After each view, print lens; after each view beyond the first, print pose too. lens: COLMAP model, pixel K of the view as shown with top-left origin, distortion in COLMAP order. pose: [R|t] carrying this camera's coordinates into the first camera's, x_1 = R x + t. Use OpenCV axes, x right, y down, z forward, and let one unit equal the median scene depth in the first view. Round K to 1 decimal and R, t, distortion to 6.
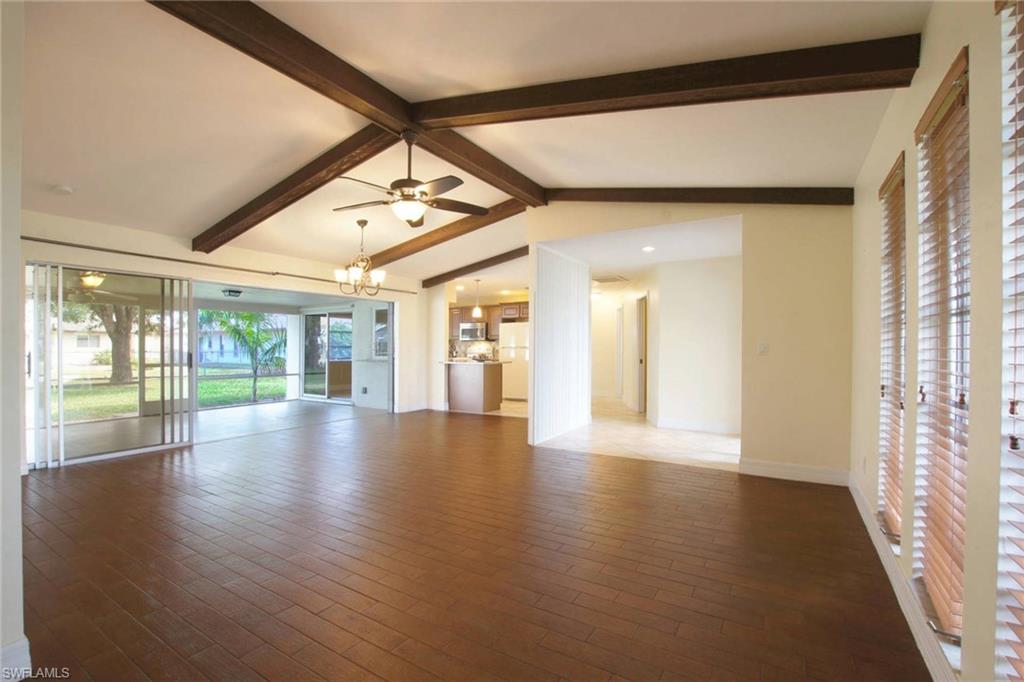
lens RADIAL K [[444.8, 0, 490.5], [0, 444.8, 342.7], [0, 0, 1]] dist [0.000049, -0.000008]
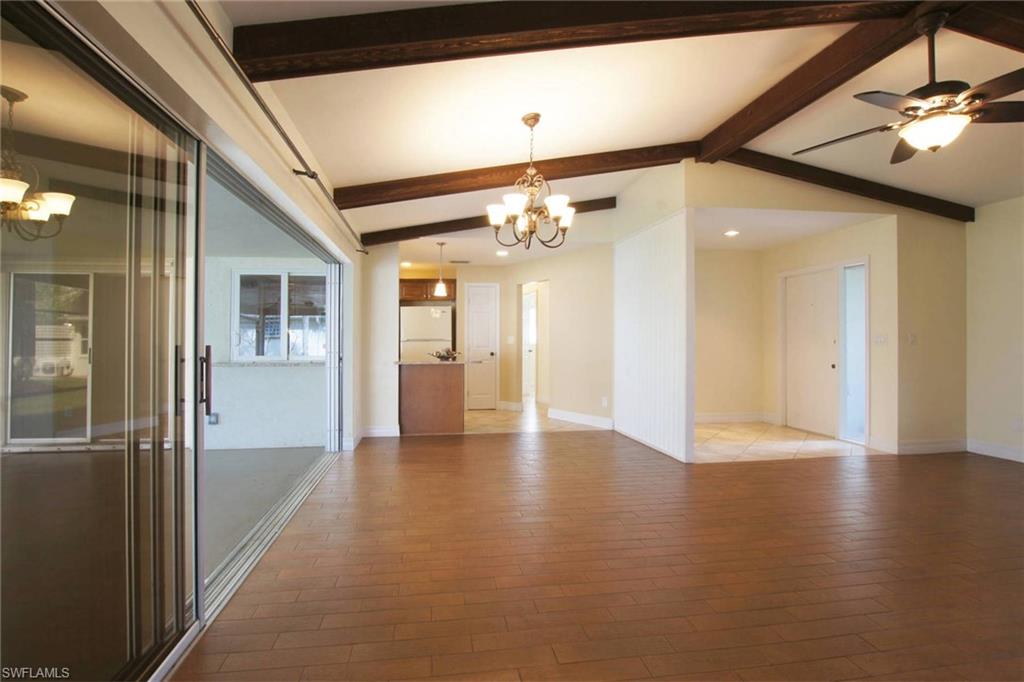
lens RADIAL K [[490.7, 0, 508.3], [0, 490.7, 328.7], [0, 0, 1]] dist [-0.020010, 0.000074]
pose [[0.770906, 0.007909, 0.636900, -0.438876], [-0.001101, 0.999938, -0.011085, 0.001728], [-0.636948, 0.007844, 0.770867, 0.338373]]
